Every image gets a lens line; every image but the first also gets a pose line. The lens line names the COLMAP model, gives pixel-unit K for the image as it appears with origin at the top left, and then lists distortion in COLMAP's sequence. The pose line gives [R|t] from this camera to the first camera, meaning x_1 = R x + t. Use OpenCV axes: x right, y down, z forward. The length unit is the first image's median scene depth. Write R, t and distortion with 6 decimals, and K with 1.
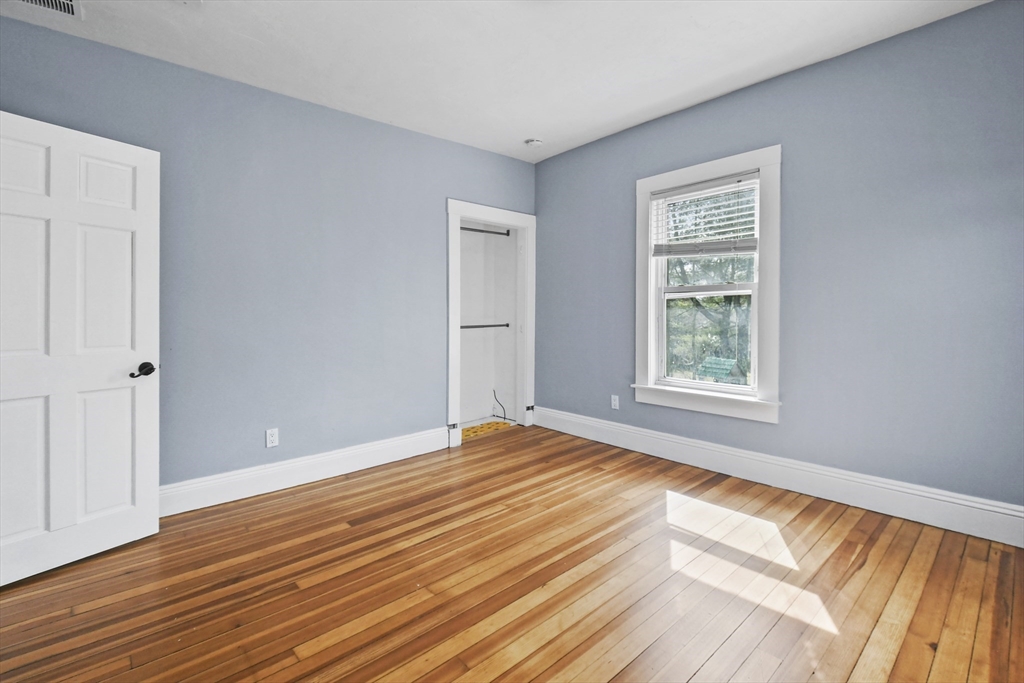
lens RADIAL K [[454.8, 0, 511.4], [0, 454.8, 321.8], [0, 0, 1]] dist [0.001267, -0.000922]
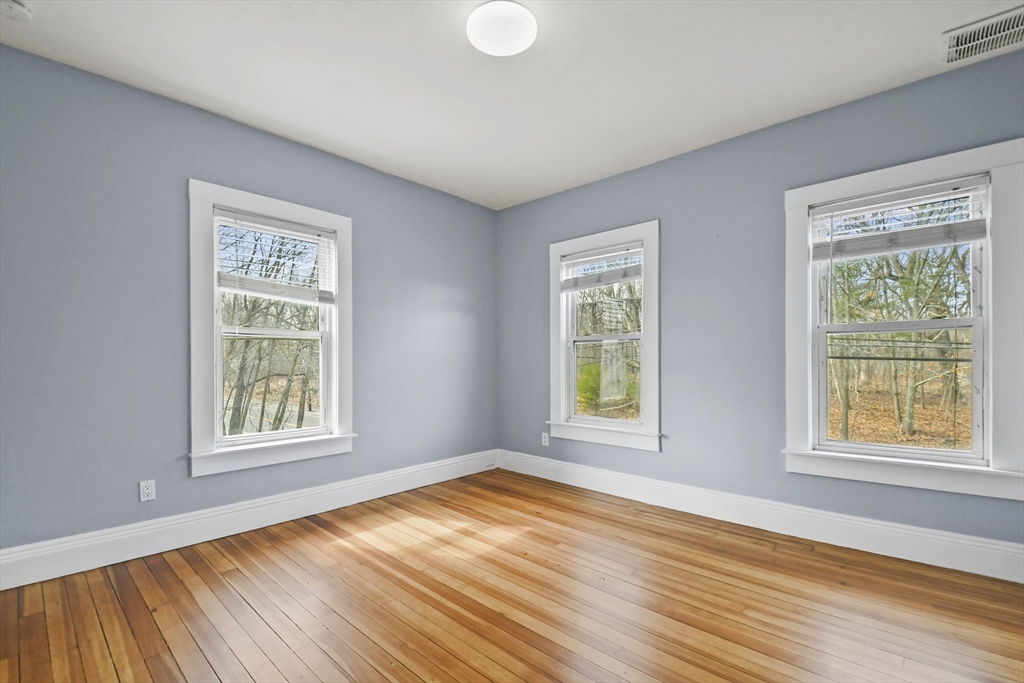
lens RADIAL K [[459.3, 0, 502.4], [0, 459.3, 373.1], [0, 0, 1]] dist [0.001672, -0.000157]
pose [[-0.088759, -0.027816, 0.995665, -0.777877], [0.013231, 0.999489, 0.029103, -0.015532], [-0.995965, 0.015756, -0.088346, 0.850207]]
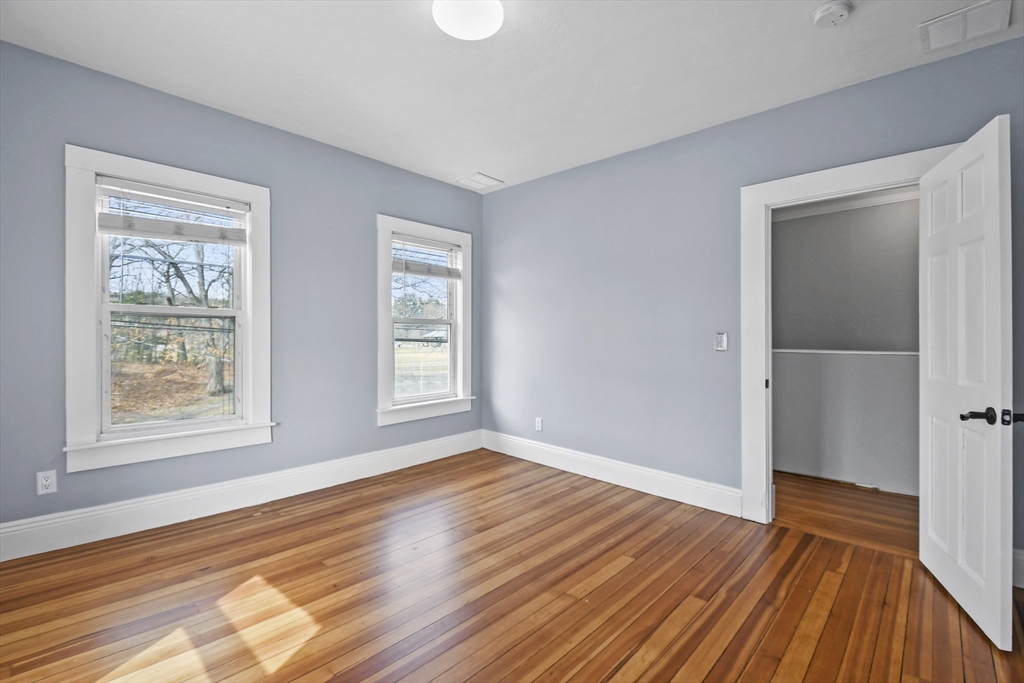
lens RADIAL K [[440.3, 0, 512.0], [0, 440.3, 341.5], [0, 0, 1]] dist [0.000662, -0.000369]
pose [[-0.996338, 0.000381, -0.085499, 0.041465], [-0.000632, 0.999930, 0.011825, -0.023289], [0.085498, 0.011835, -0.996268, 1.567214]]
